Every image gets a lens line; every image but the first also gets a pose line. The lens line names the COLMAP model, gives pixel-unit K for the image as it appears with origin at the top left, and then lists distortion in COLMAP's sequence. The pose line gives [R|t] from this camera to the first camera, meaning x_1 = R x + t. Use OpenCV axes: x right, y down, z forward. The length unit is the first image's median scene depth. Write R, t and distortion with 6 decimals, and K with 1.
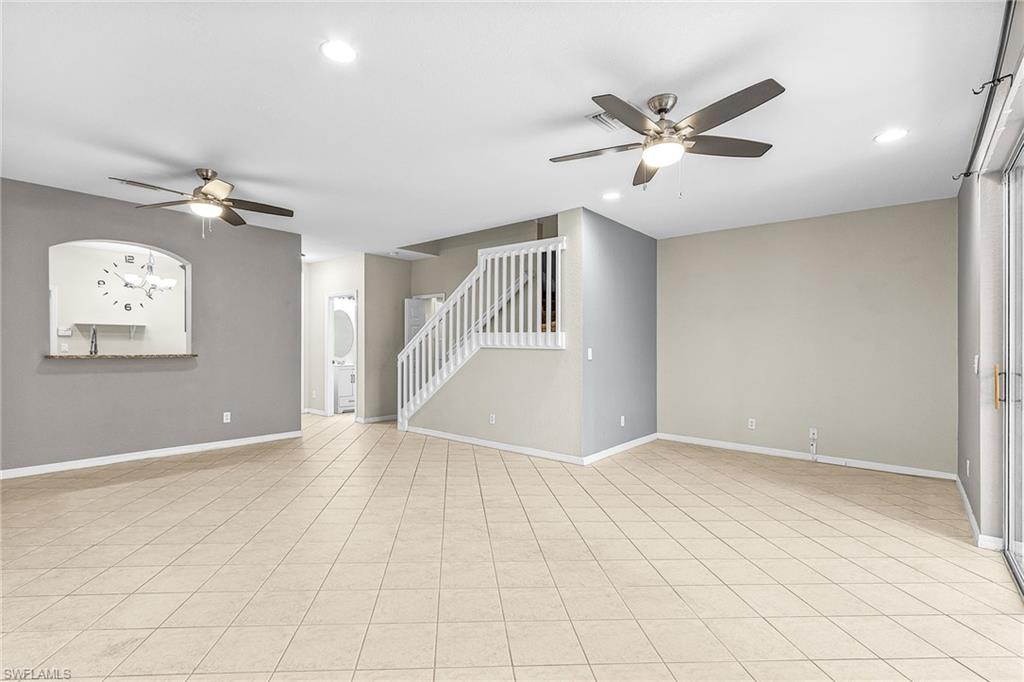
lens RADIAL K [[533.7, 0, 544.1], [0, 533.7, 344.1], [0, 0, 1]] dist [0.001398, 0.000249]
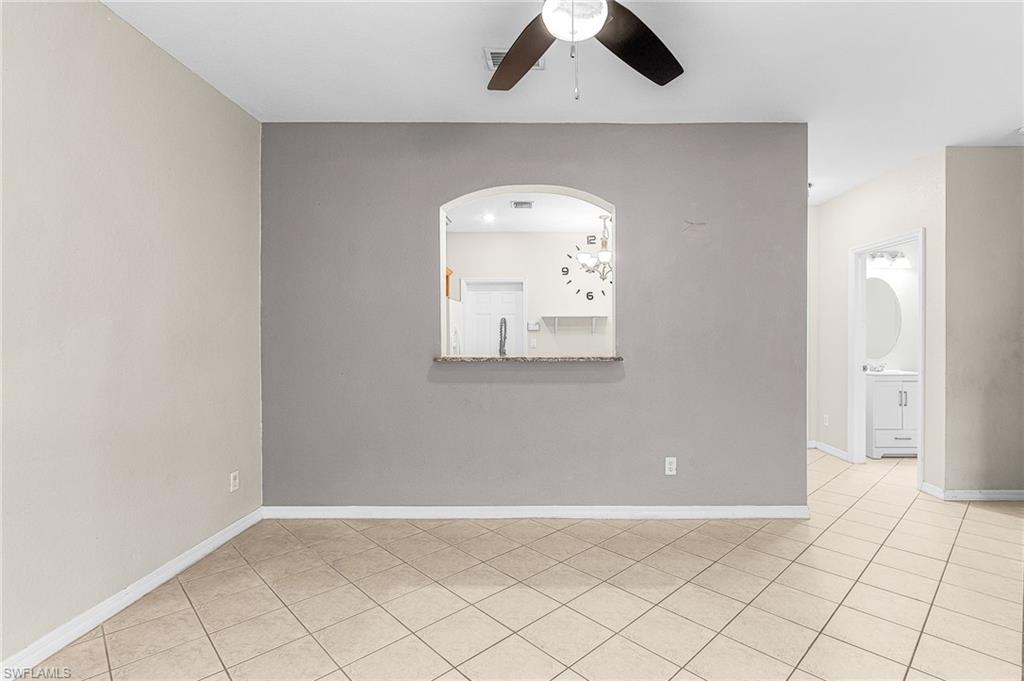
lens RADIAL K [[482.7, 0, 510.5], [0, 482.7, 346.4], [0, 0, 1]] dist [0.002174, 0.000412]
pose [[0.570302, 0.008632, -0.821390, -0.213131], [0.009095, 0.999817, 0.016821, -0.001862], [0.821385, -0.017064, 0.570119, 0.451537]]
